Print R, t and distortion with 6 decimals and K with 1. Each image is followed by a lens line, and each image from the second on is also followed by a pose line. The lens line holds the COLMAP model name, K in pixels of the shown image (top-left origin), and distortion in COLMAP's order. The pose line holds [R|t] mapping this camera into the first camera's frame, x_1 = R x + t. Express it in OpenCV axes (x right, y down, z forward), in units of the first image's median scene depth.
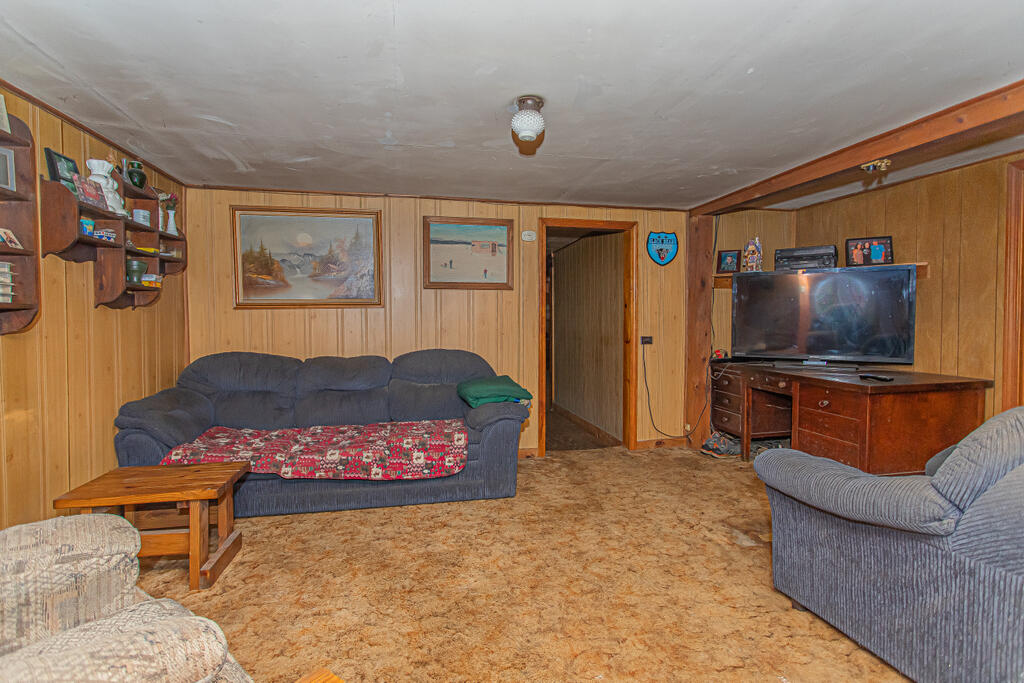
lens RADIAL K [[492.4, 0, 508.8], [0, 492.4, 335.0], [0, 0, 1]] dist [0.003405, 0.000336]
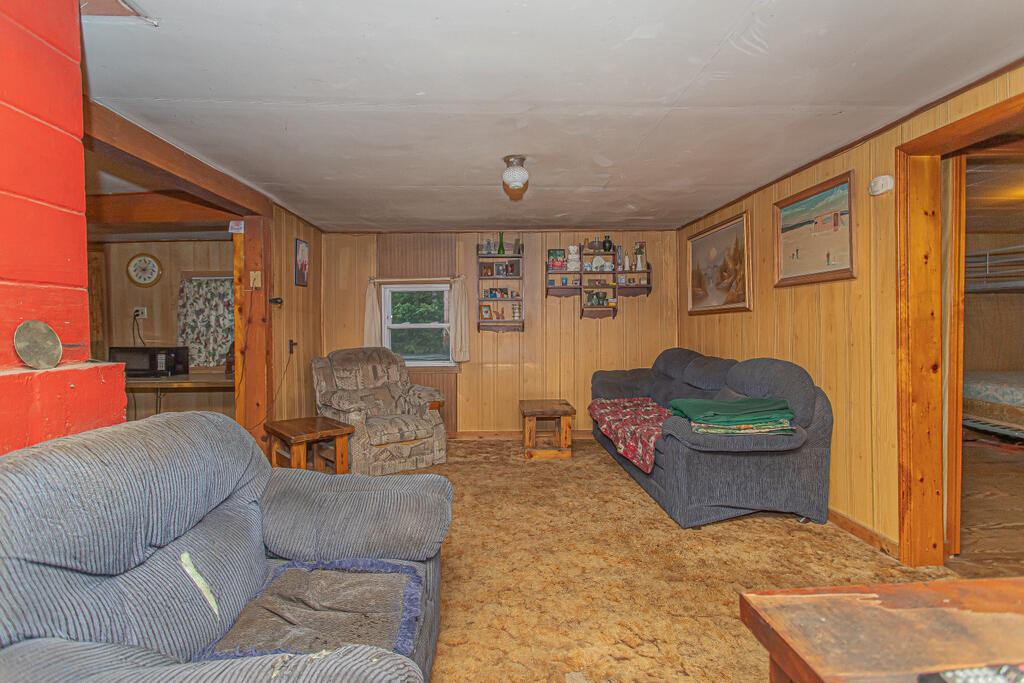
lens RADIAL K [[492.4, 0, 508.1], [0, 492.4, 334.8], [0, 0, 1]] dist [0.003405, 0.000336]
pose [[-0.166851, 0.026292, -0.985631, 0.991029], [-0.016436, 0.999431, 0.029443, -0.038319], [0.985845, 0.021112, -0.166324, 0.902669]]
